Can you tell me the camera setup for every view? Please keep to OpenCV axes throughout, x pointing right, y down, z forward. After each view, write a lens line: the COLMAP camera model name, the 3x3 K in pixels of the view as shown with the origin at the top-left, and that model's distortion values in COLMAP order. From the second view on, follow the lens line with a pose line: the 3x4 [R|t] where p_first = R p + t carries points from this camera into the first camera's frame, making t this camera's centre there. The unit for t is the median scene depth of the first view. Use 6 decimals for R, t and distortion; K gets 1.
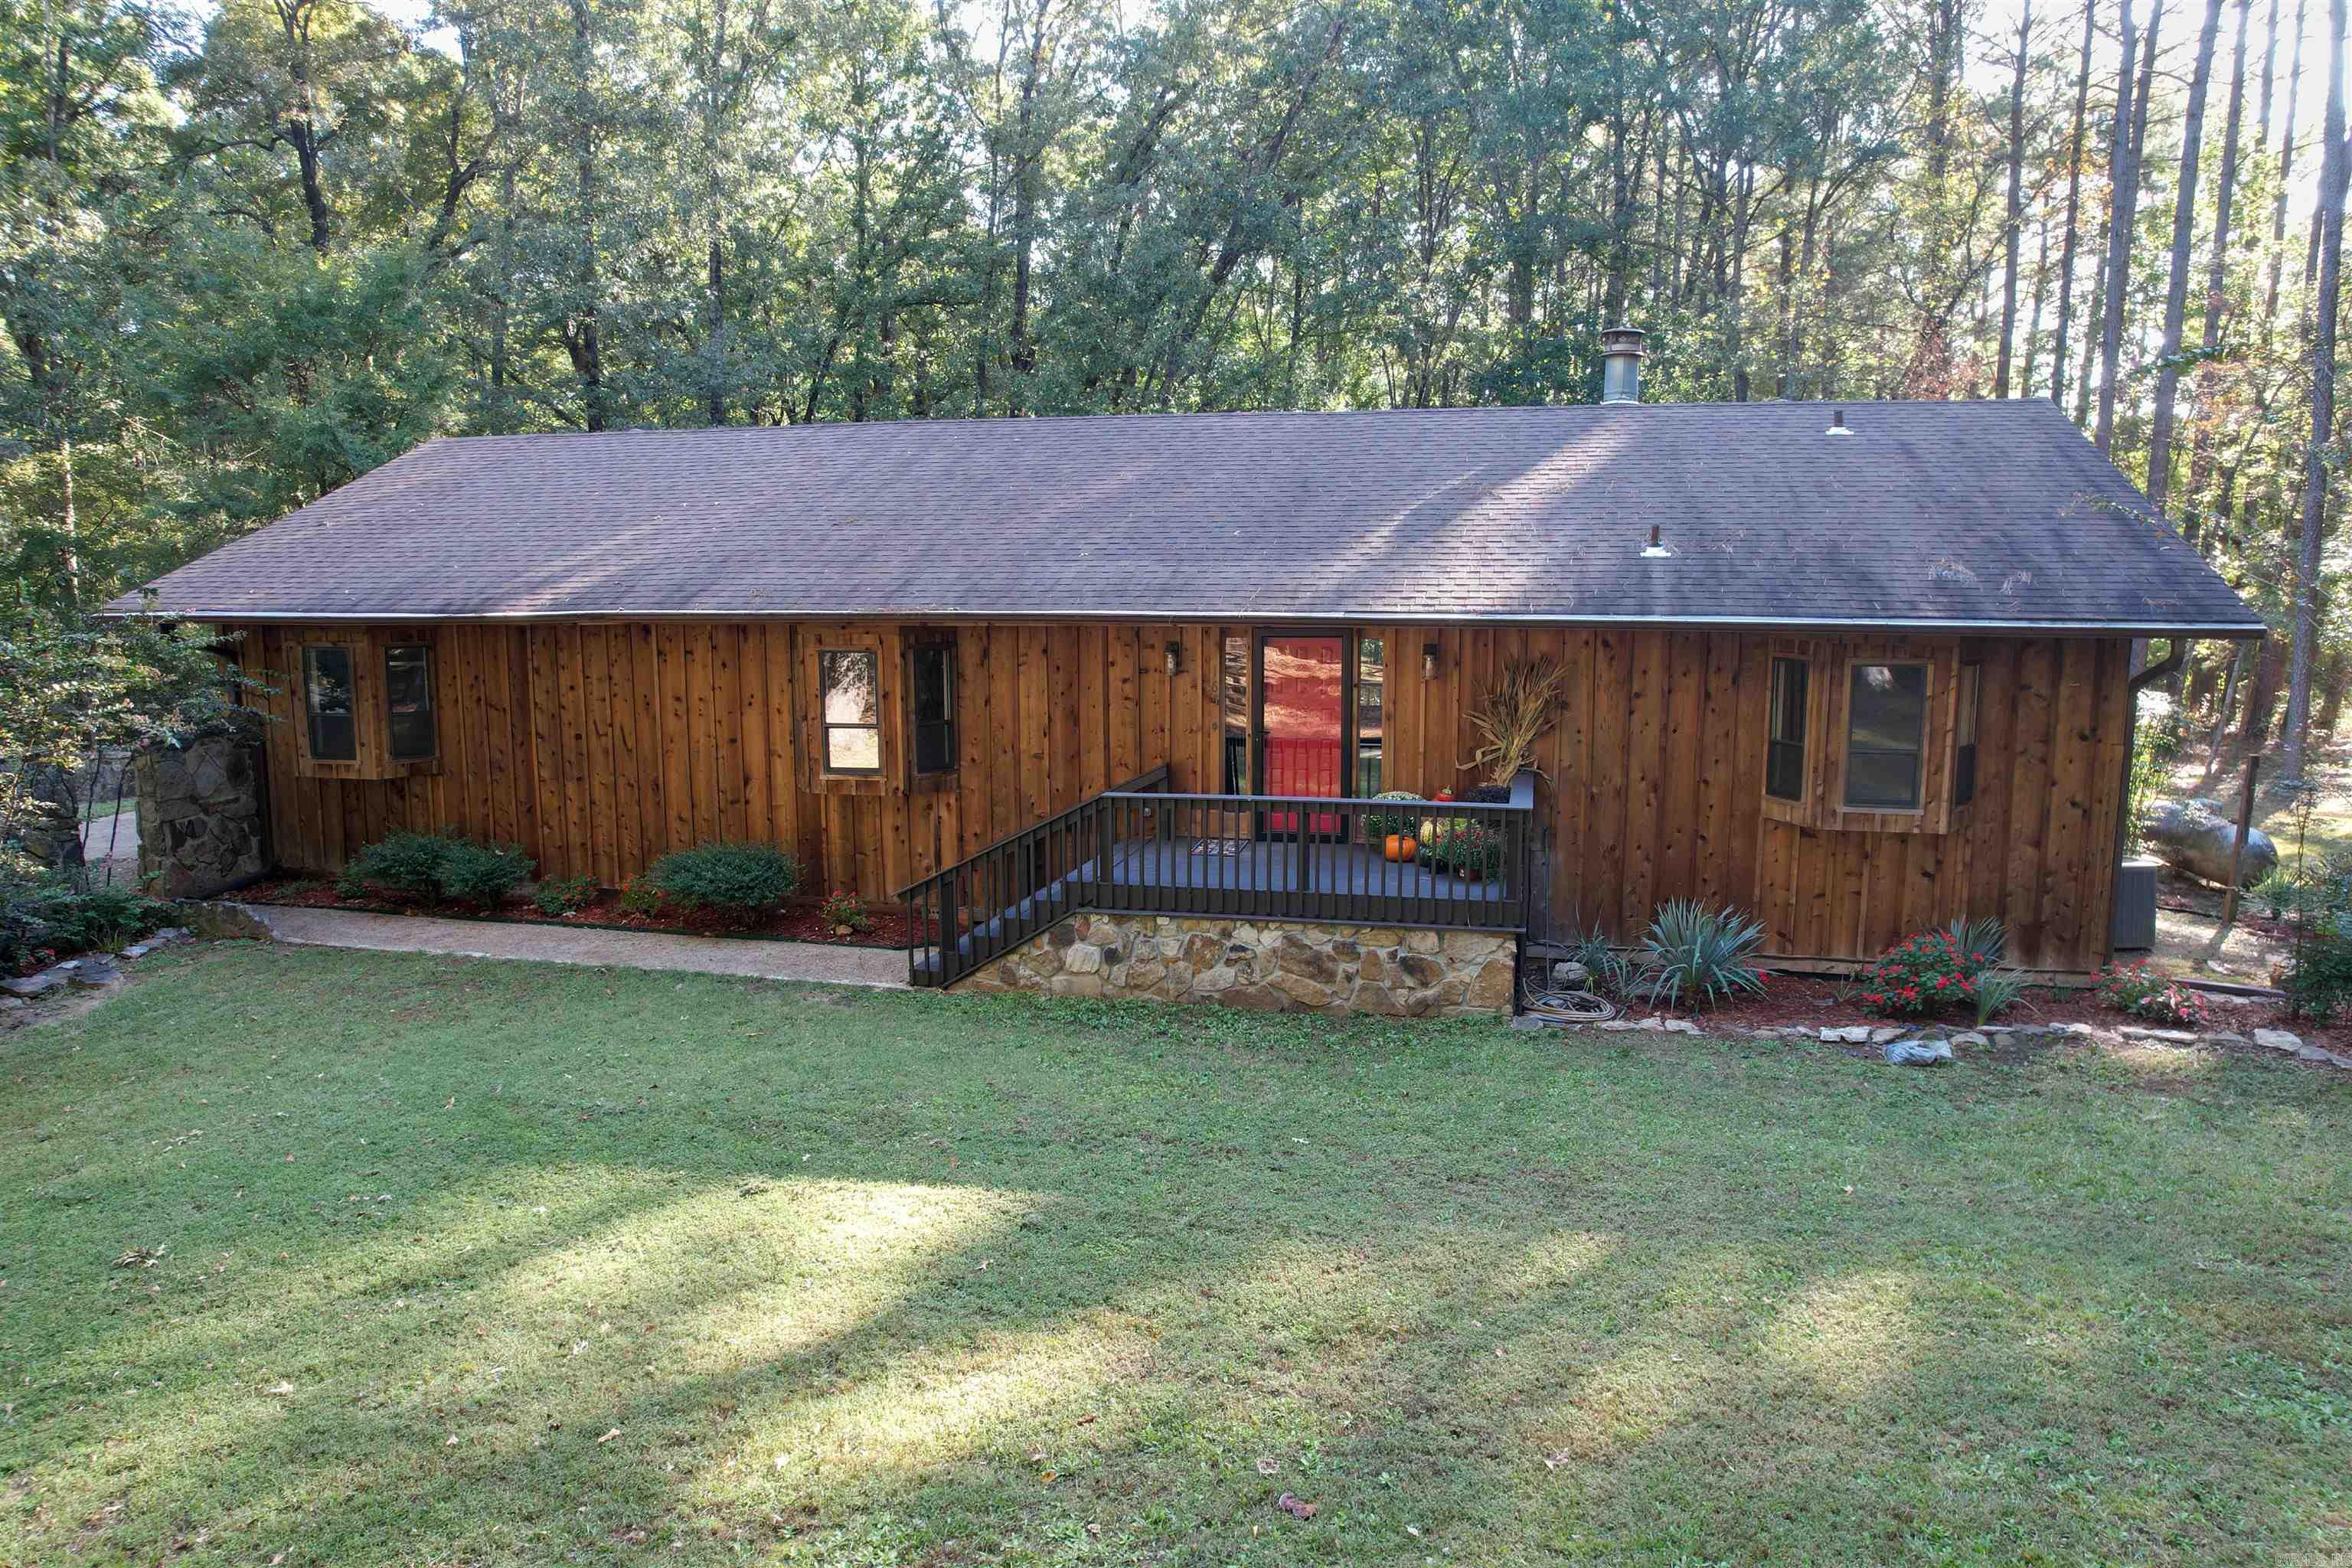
lens RADIAL K [[1502.8, 0, 1176.0], [0, 1502.8, 784.0], [0, 0, 1]] dist [-0.072281, 0.061730]
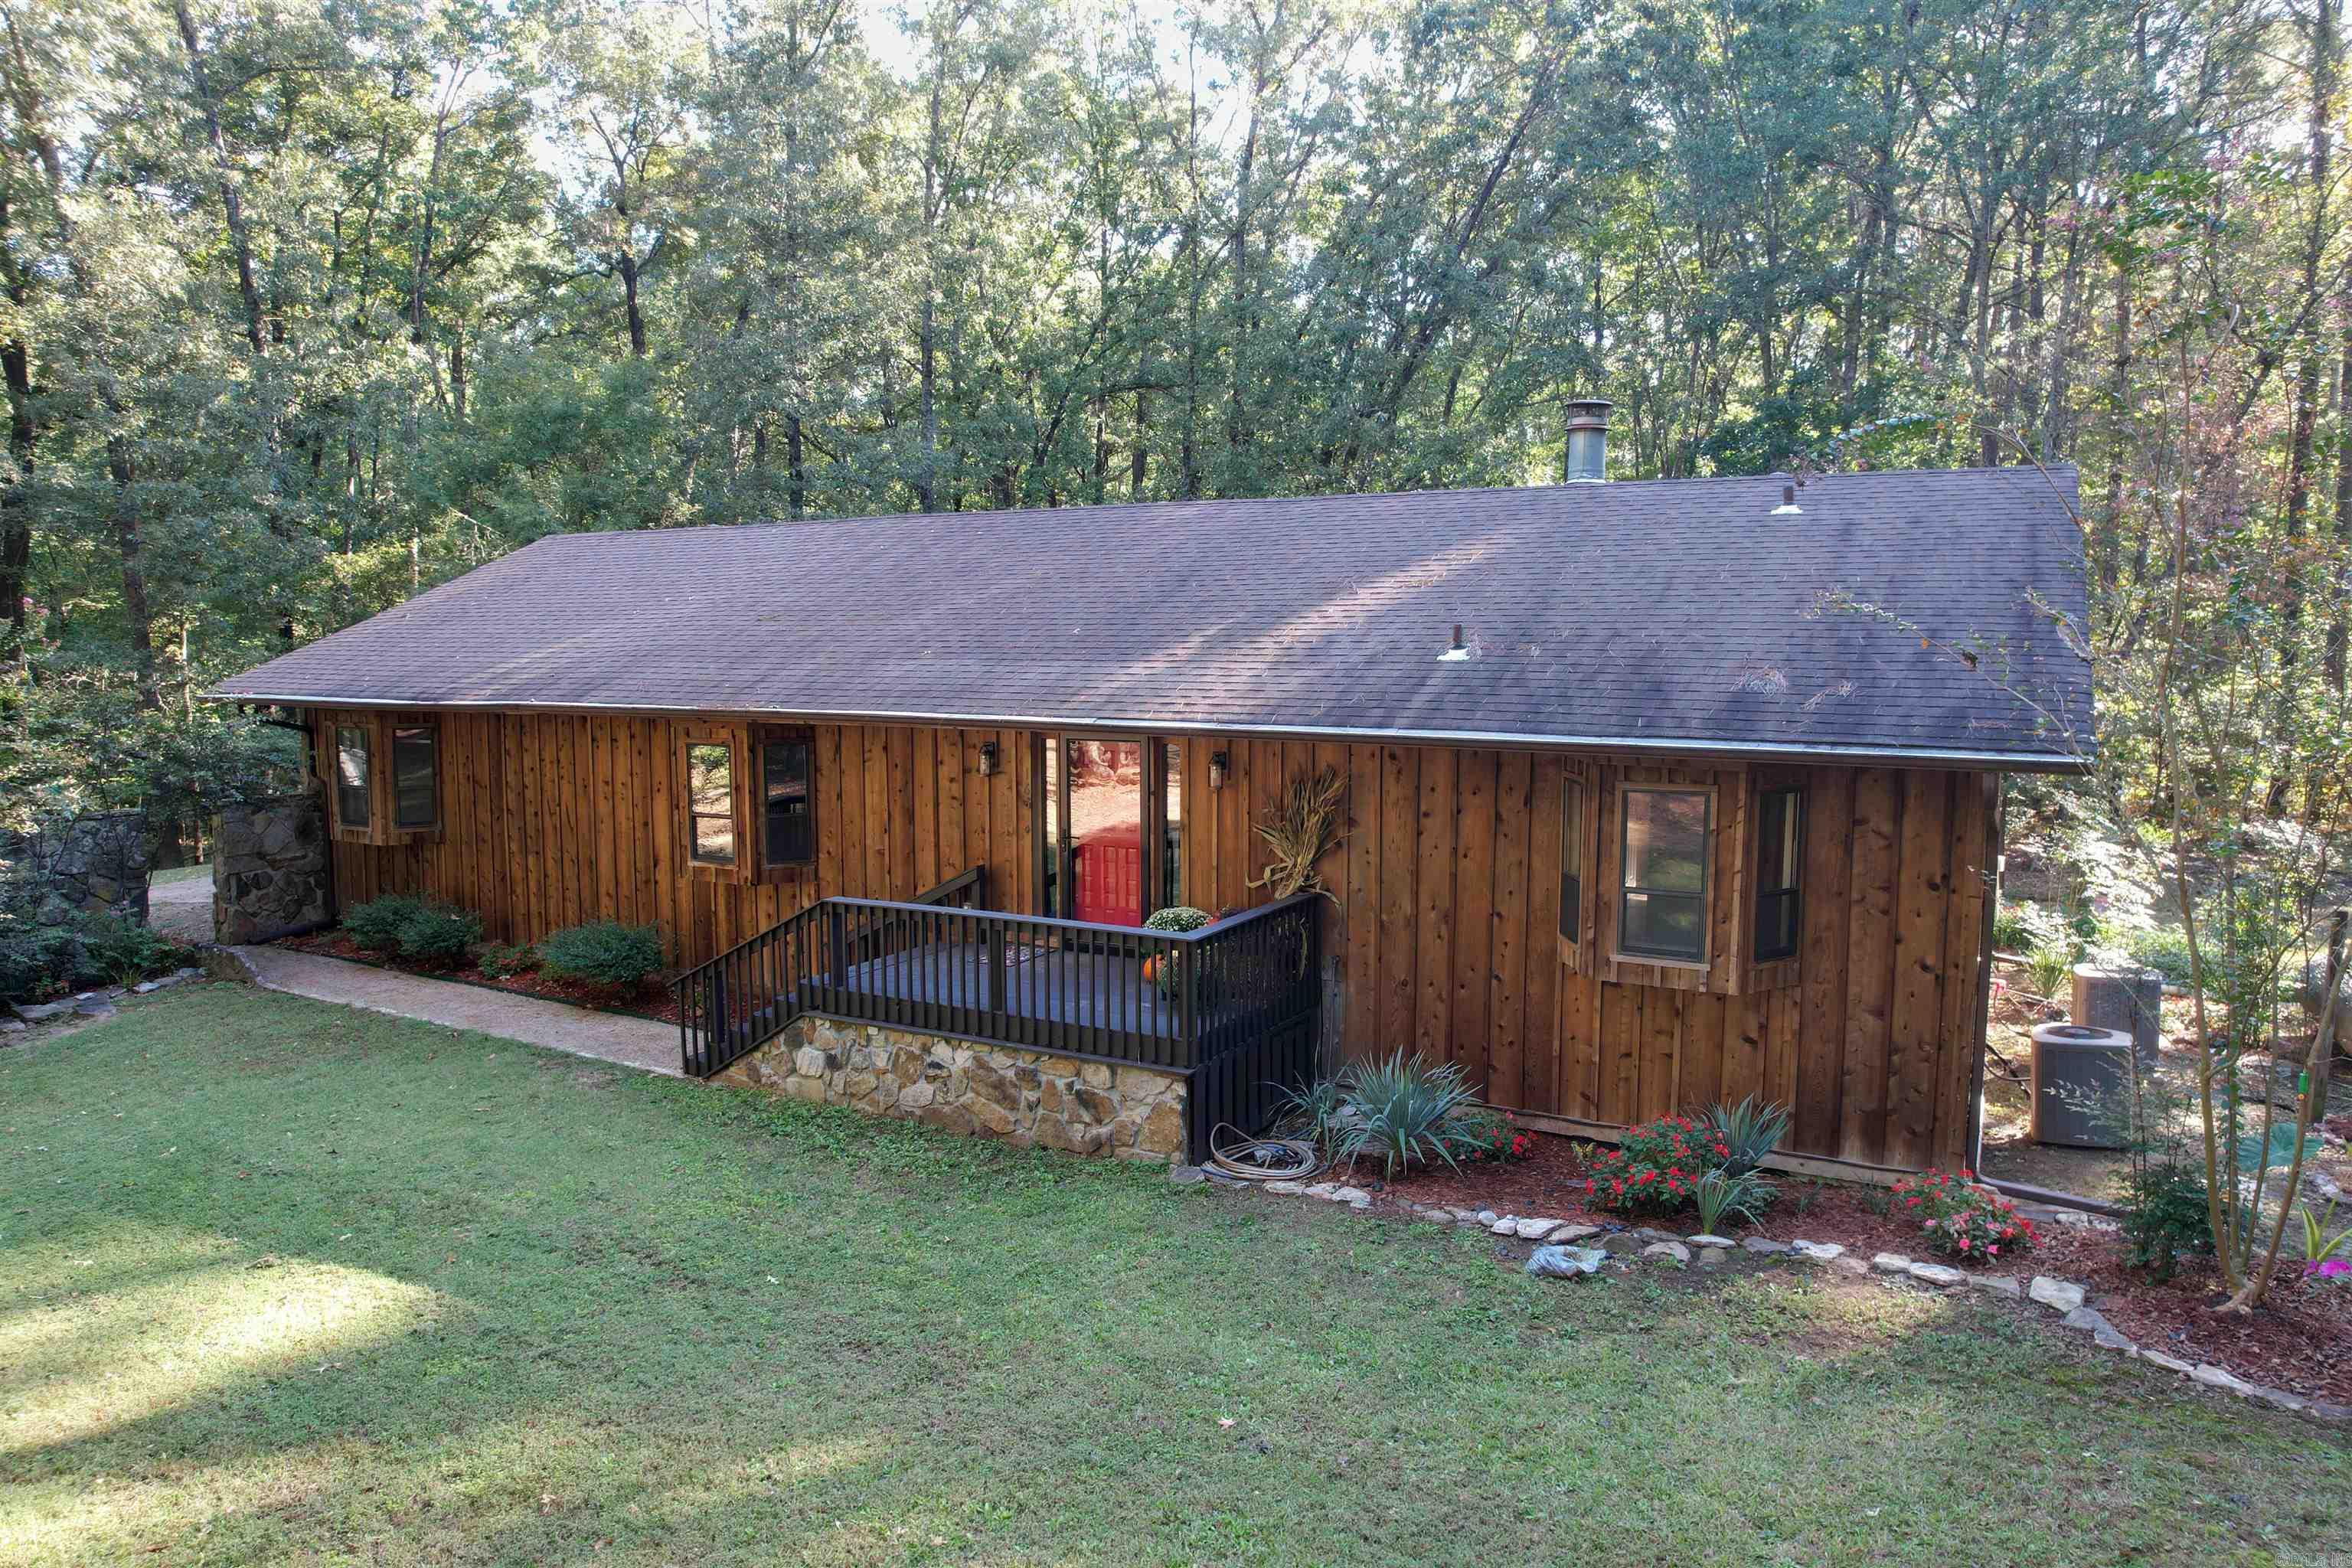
lens RADIAL K [[1502.8, 0, 1176.0], [0, 1502.8, 784.0], [0, 0, 1]] dist [-0.072281, 0.061730]
pose [[0.962472, 0.028608, -0.269869, 0.435089], [-0.040207, 0.998486, -0.037550, -0.040666], [0.268386, 0.046991, 0.962165, 0.101048]]
